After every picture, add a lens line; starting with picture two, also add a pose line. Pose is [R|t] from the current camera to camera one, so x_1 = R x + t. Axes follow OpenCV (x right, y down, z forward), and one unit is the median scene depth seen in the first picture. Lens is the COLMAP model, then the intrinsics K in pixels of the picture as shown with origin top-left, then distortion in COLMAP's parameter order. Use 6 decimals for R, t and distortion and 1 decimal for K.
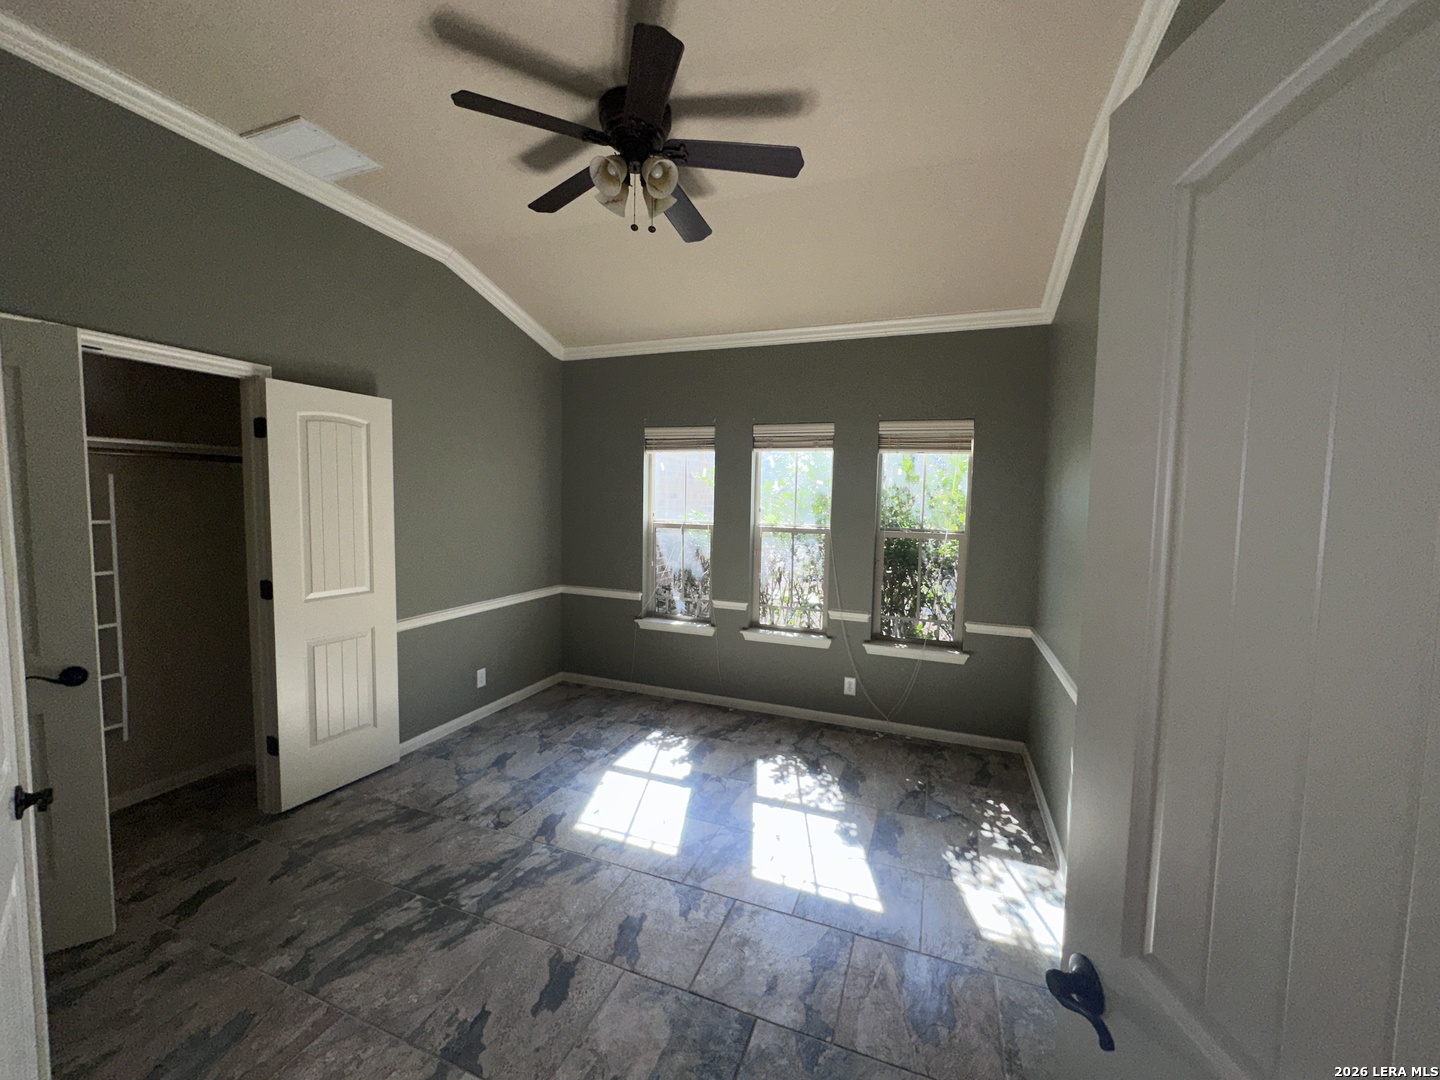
lens RADIAL K [[578.0, 0, 723.4], [0, 578.0, 544.2], [0, 0, 1]] dist [-0.004360, 0.000811]
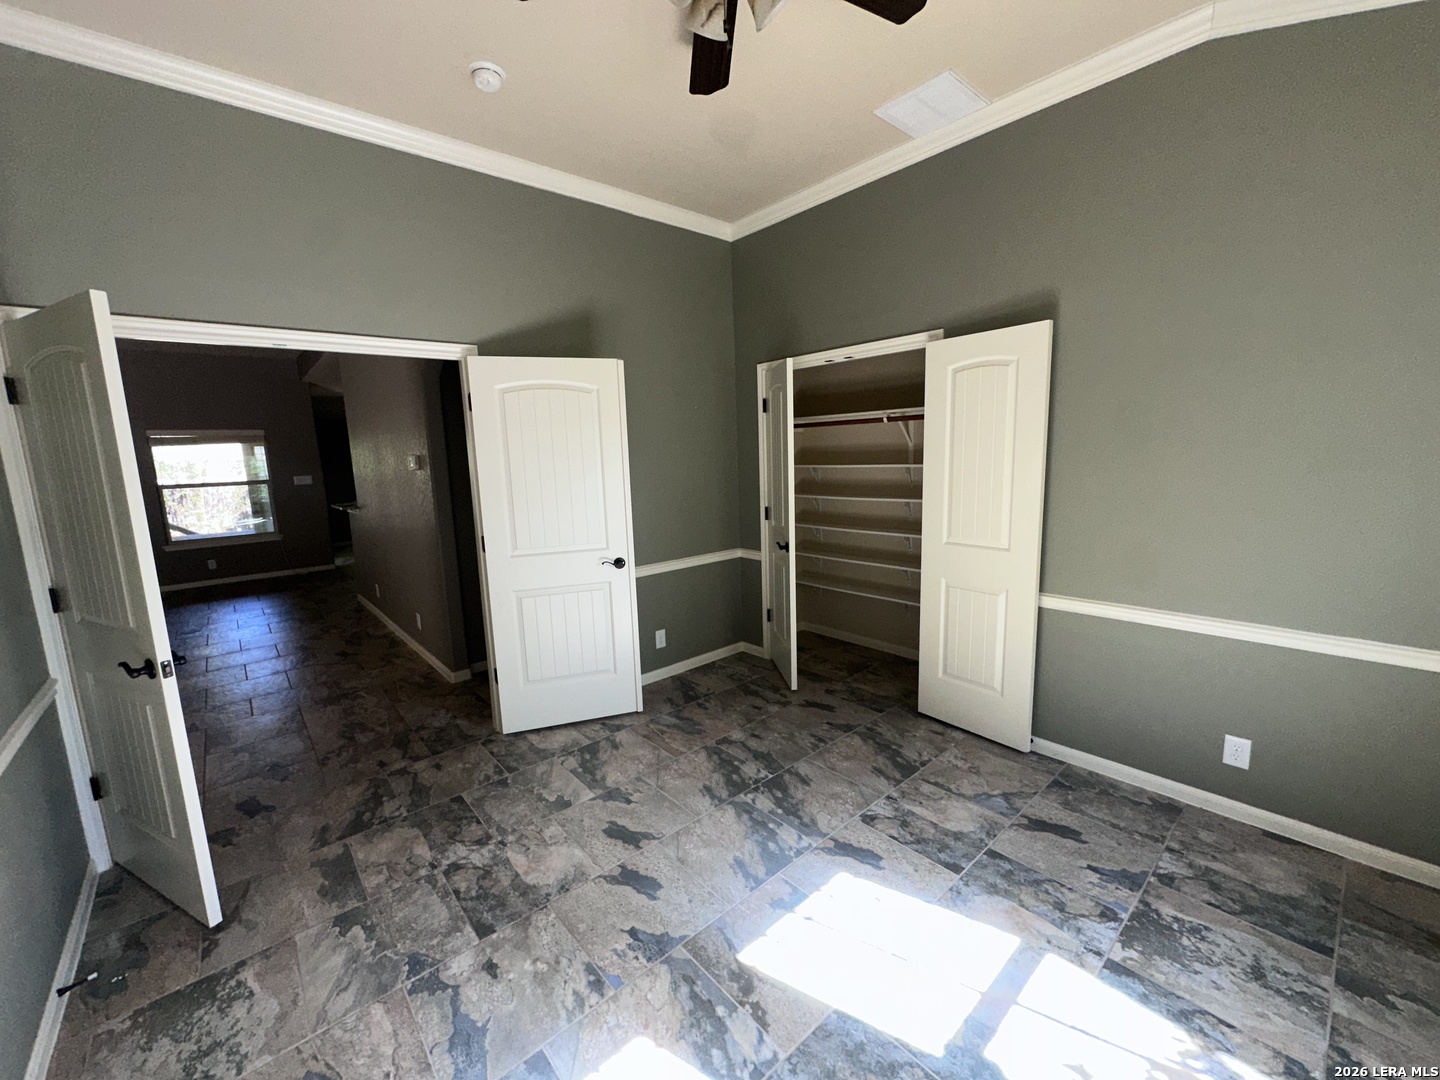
lens RADIAL K [[578.0, 0, 718.2], [0, 578.0, 542.6], [0, 0, 1]] dist [-0.004360, 0.000811]
pose [[-0.473980, 0.135396, -0.870063, 0.458141], [-0.042765, 0.983402, 0.176330, -0.081306], [0.879496, 0.120785, -0.460323, 1.203503]]
